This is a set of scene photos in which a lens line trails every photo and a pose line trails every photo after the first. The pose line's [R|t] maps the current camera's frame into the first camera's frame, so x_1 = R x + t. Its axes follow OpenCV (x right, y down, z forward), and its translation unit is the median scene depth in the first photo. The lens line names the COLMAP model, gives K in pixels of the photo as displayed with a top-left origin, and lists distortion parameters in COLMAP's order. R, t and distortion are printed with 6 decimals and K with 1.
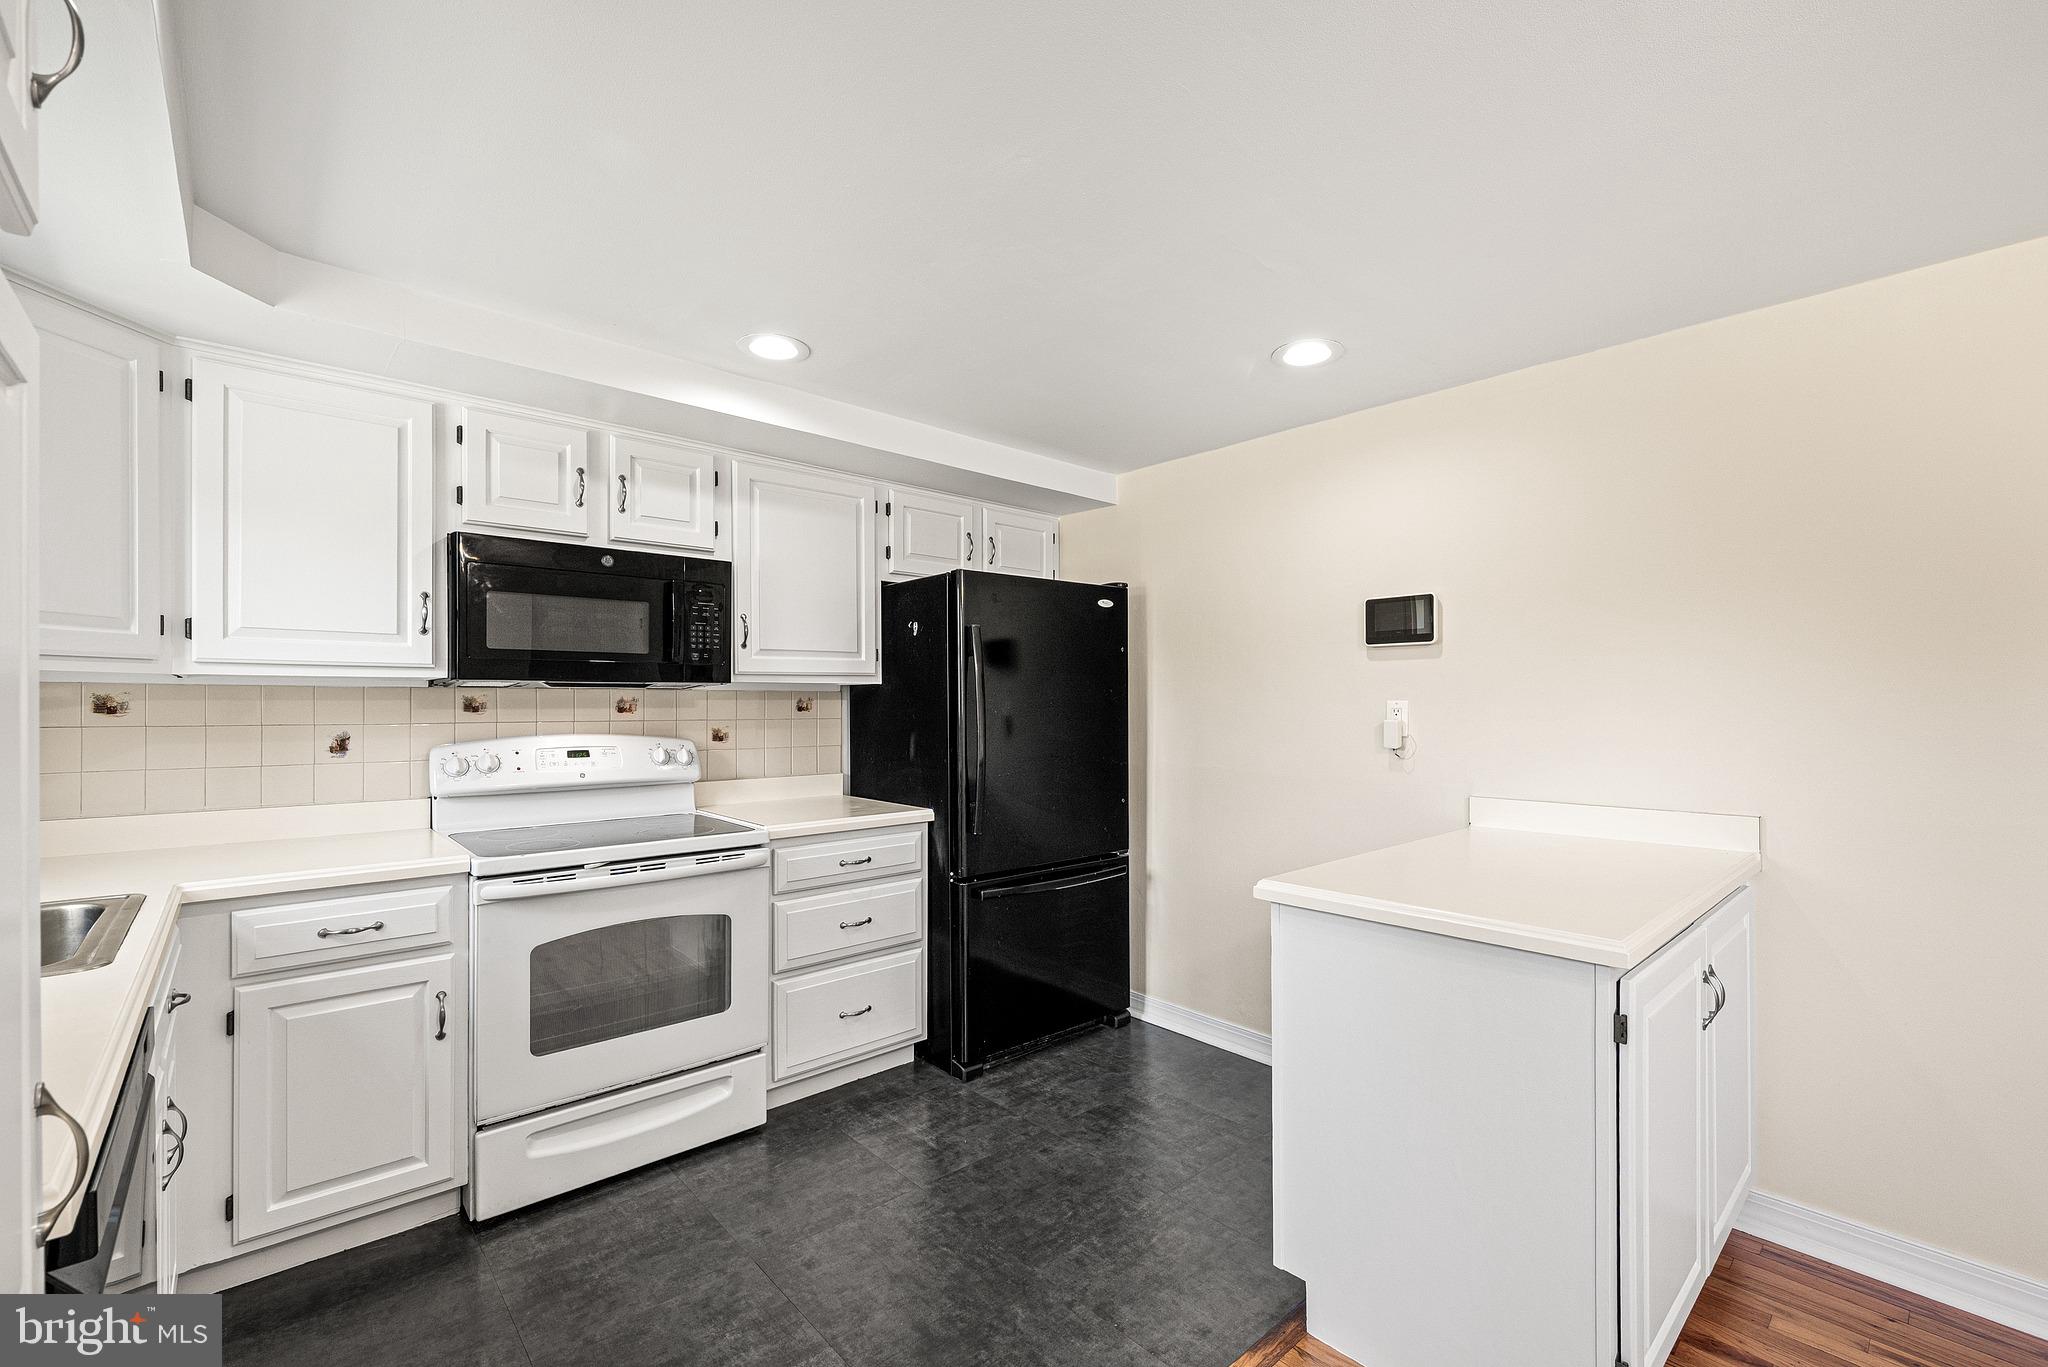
lens RADIAL K [[859.4, 0, 1033.5], [0, 859.4, 700.8], [0, 0, 1]] dist [-0.003126, 0.000459]
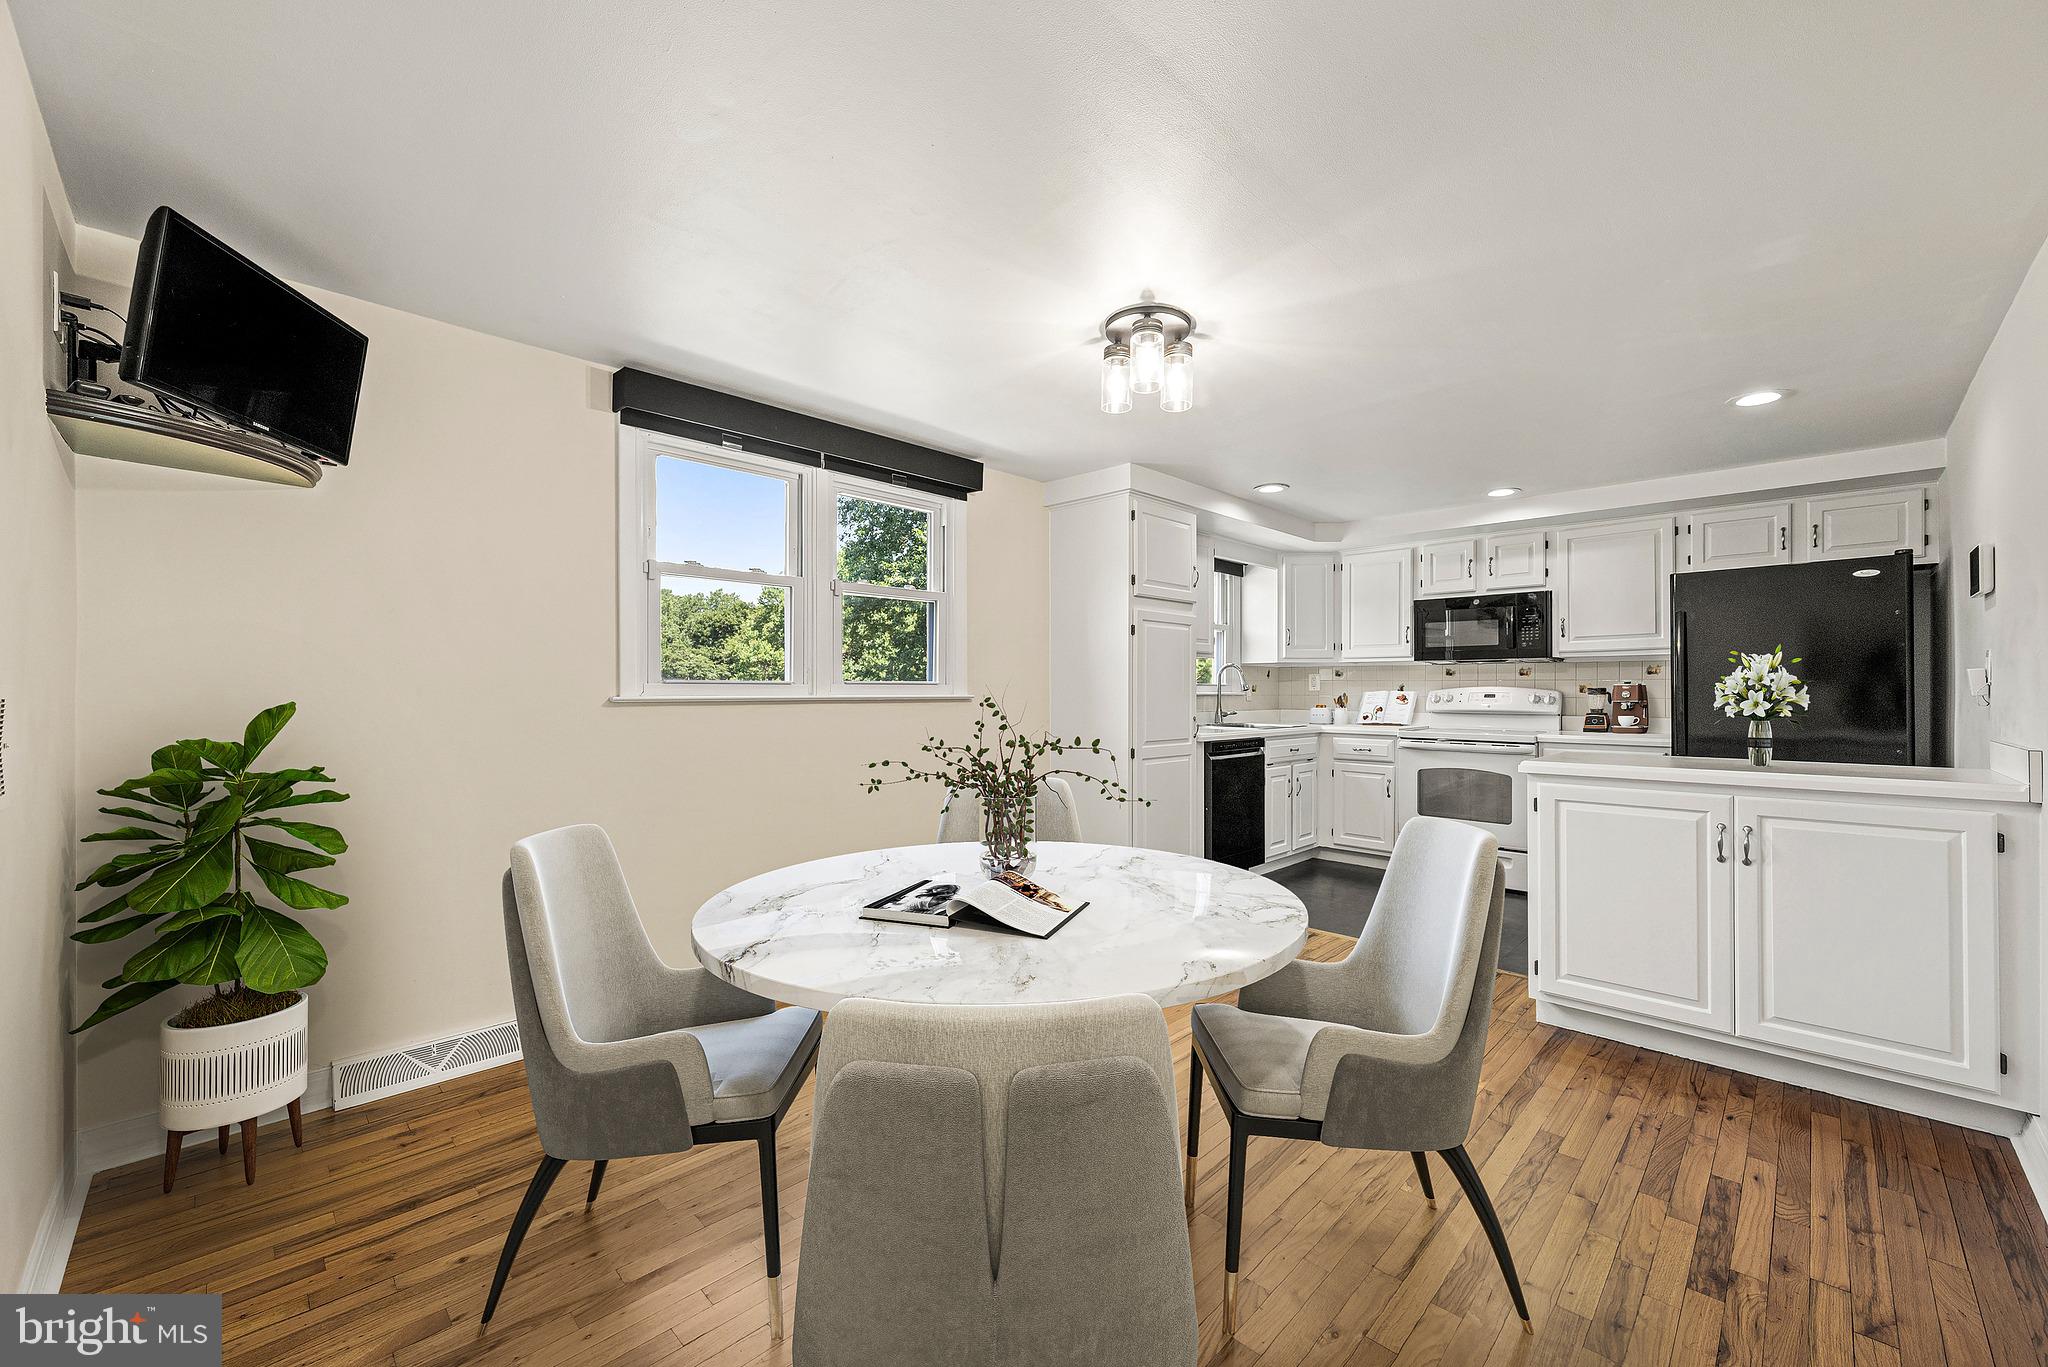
lens RADIAL K [[809.7, 0, 1046.0], [0, 809.7, 689.5], [0, 0, 1]] dist [0.000756, -0.000243]
pose [[0.076811, 0.001061, -0.997045, 1.340772], [0.000955, 0.999999, 0.001138, 0.045664], [0.997045, -0.001040, 0.076810, -0.190169]]
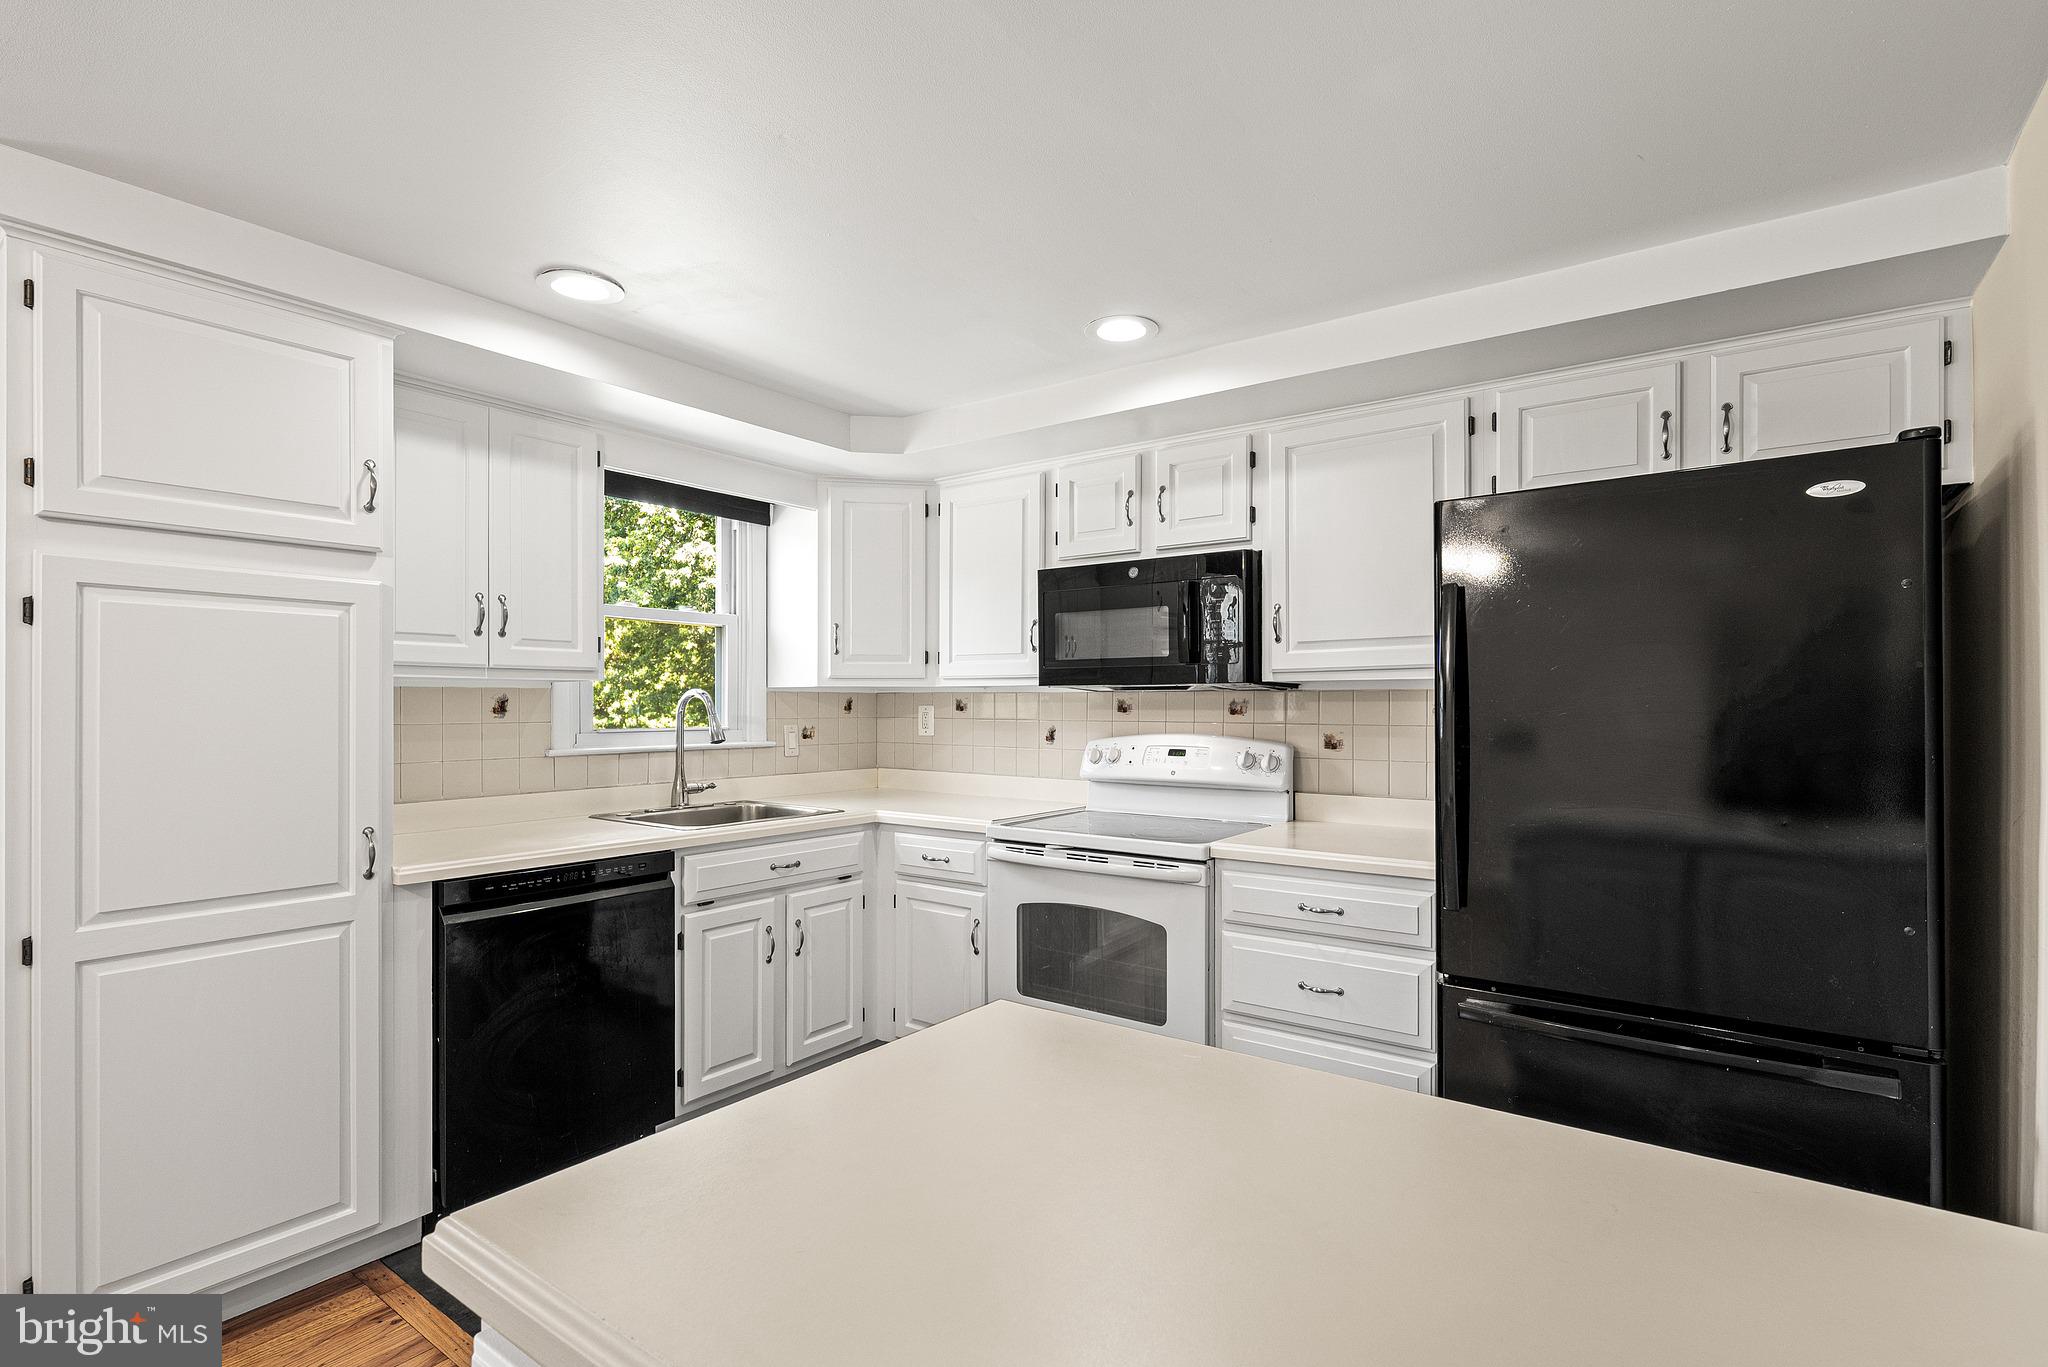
lens RADIAL K [[978.0, 0, 1020.8], [0, 978.0, 698.7], [0, 0, 1]] dist [0.004606, 0.000108]
pose [[0.200490, -0.005500, -0.979680, 0.646392], [0.001056, 0.999985, -0.005398, 0.001534], [0.979695, 0.000048, 0.200492, 0.594098]]
